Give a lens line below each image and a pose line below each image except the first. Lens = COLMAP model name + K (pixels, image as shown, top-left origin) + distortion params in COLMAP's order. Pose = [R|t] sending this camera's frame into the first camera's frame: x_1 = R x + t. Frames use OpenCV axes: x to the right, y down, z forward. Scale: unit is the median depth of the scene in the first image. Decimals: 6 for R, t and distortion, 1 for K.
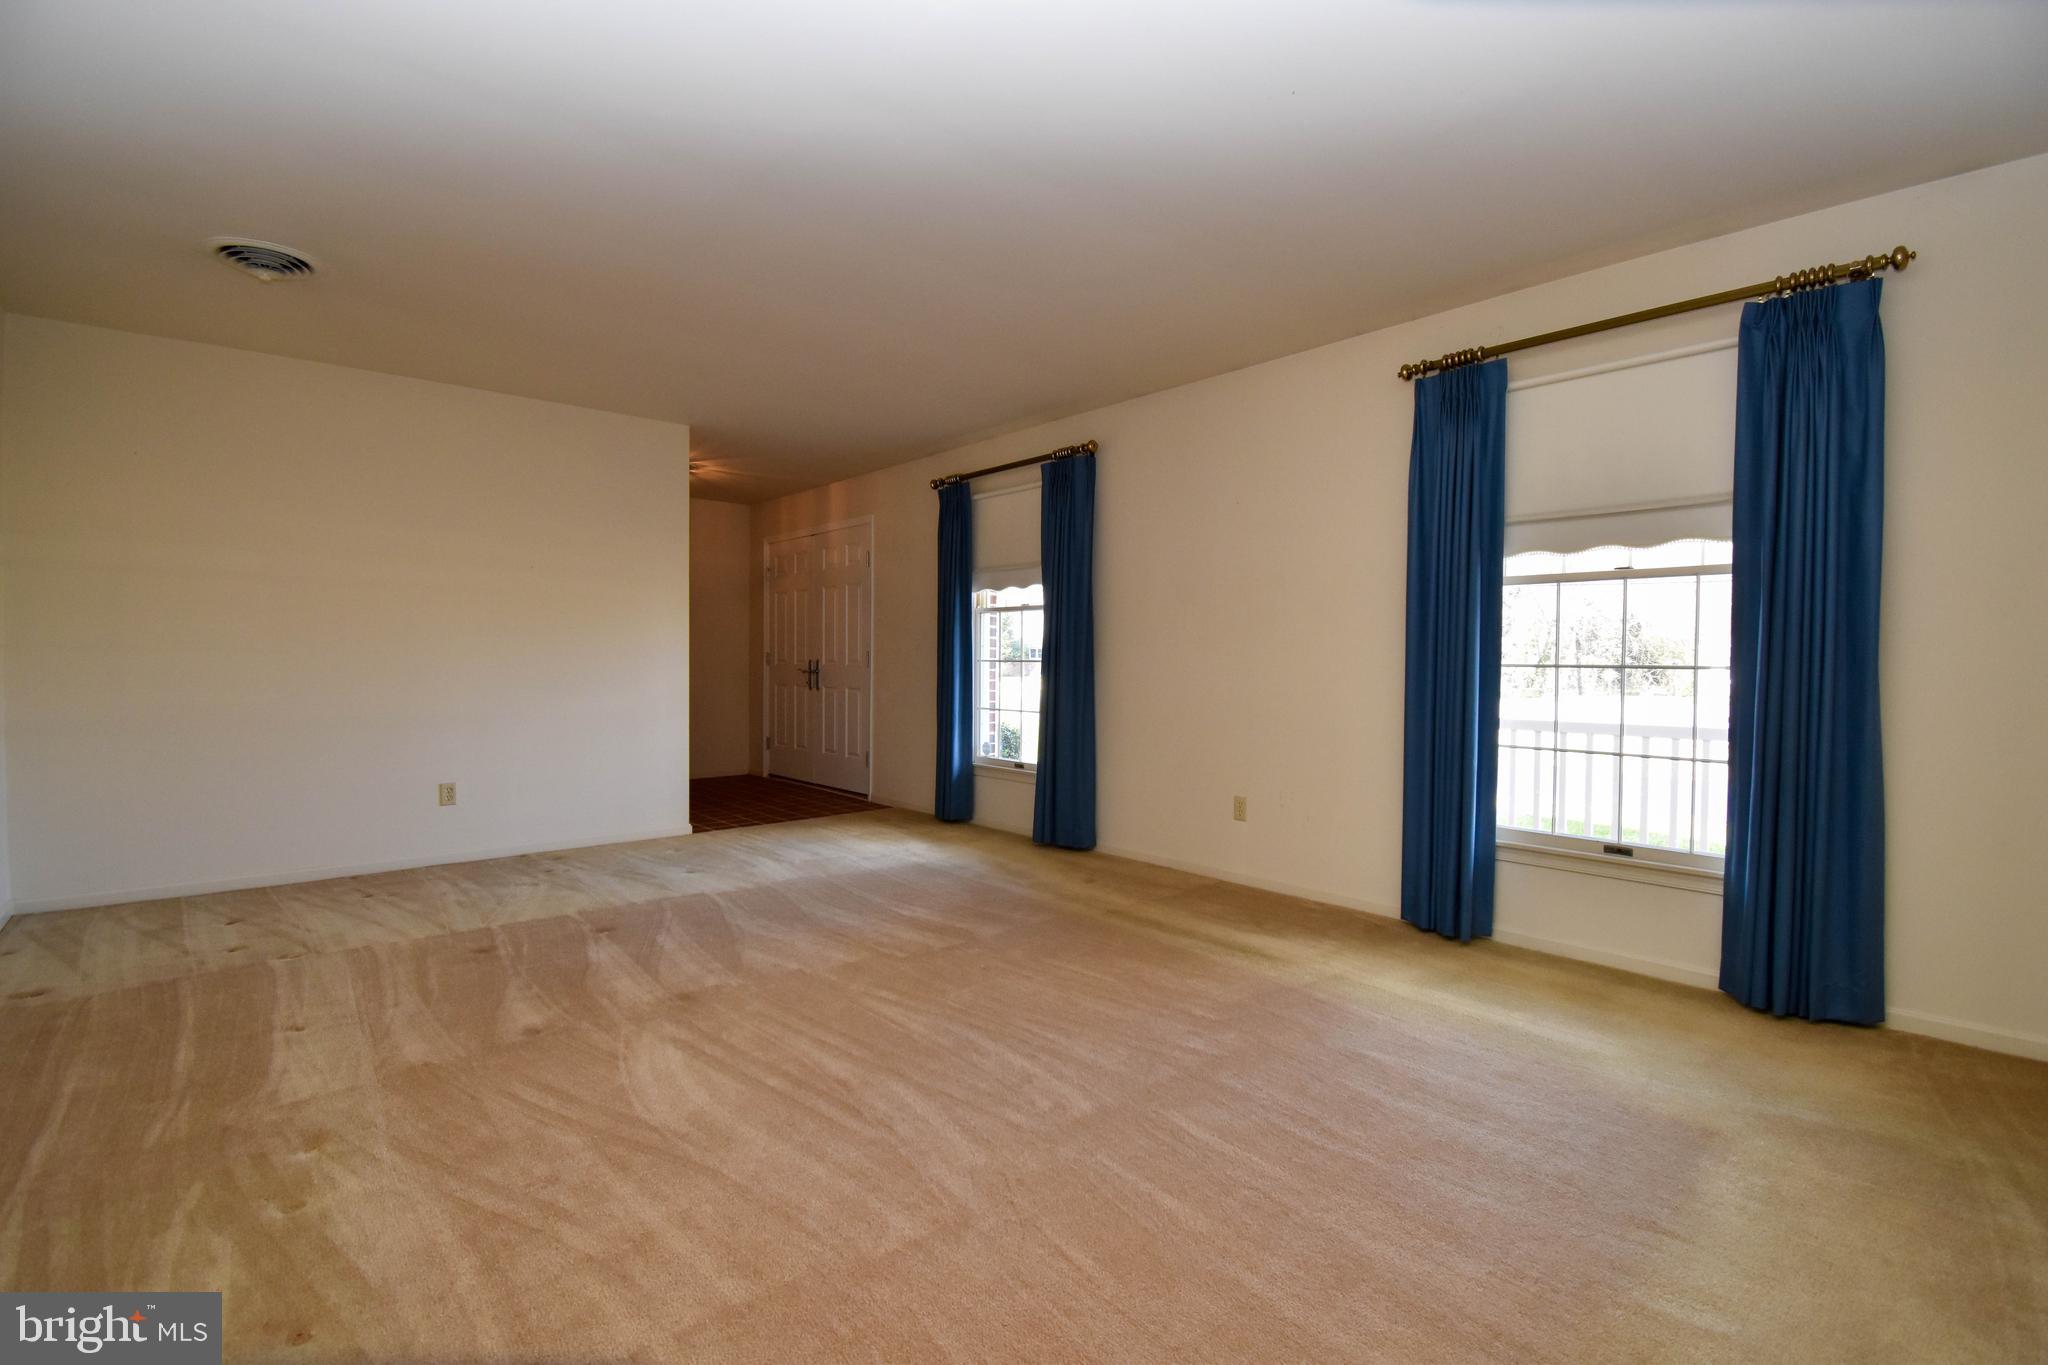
lens RADIAL K [[907.8, 0, 1027.3], [0, 907.8, 679.6], [0, 0, 1]] dist [0.020211, -0.025702]
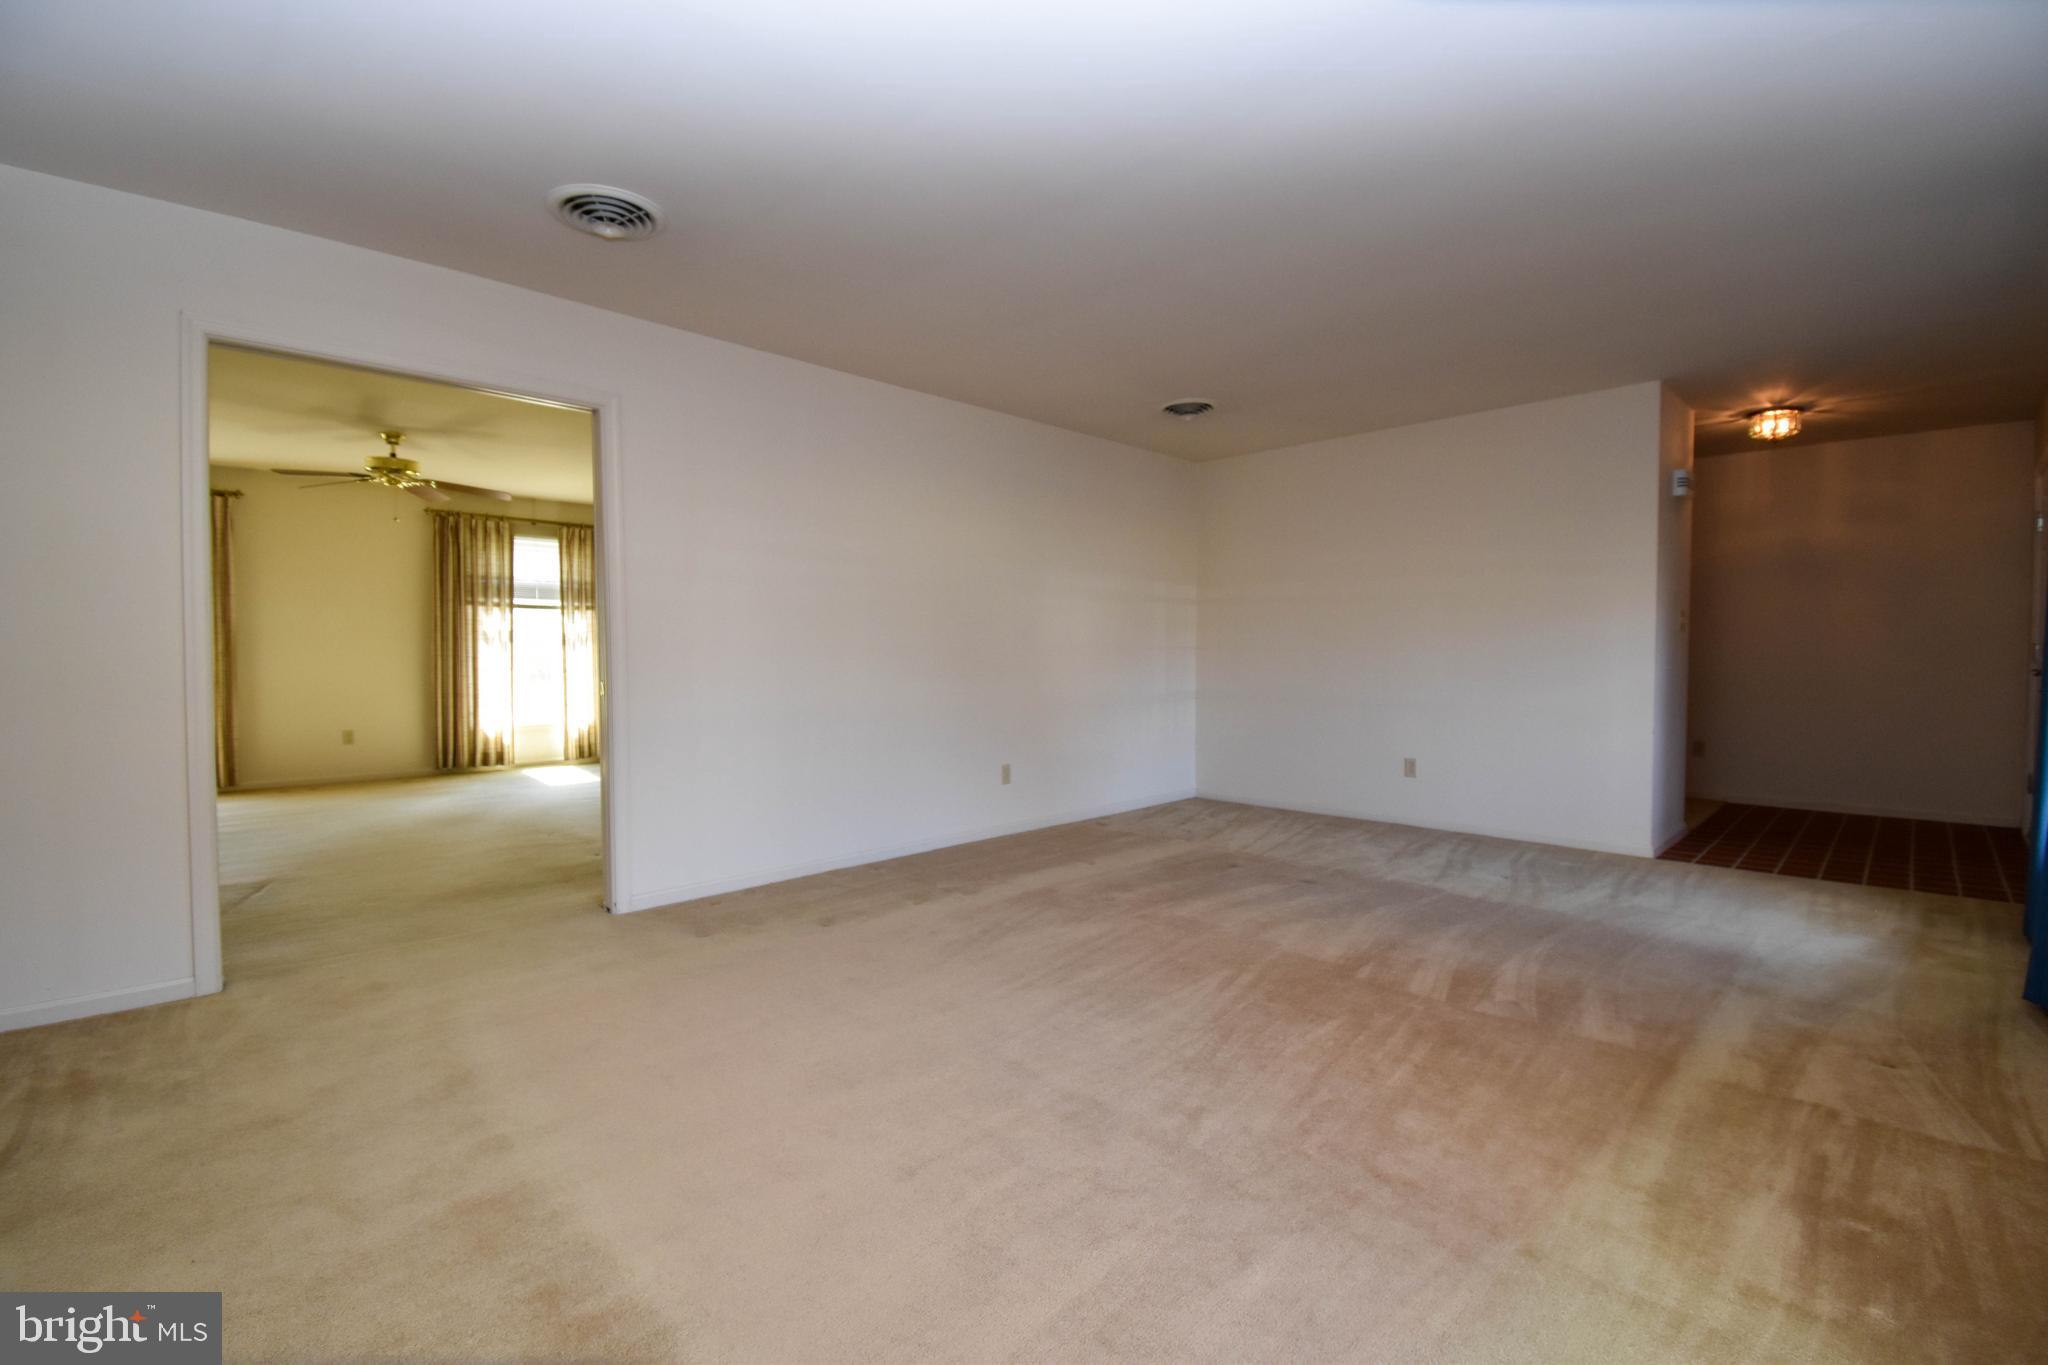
lens RADIAL K [[907.8, 0, 1027.3], [0, 907.8, 679.6], [0, 0, 1]] dist [0.020211, -0.025702]
pose [[0.064468, 0.023348, -0.997647, 0.730302], [-0.025473, 0.999439, 0.021744, -0.004364], [0.997595, 0.024011, 0.065026, 0.589318]]
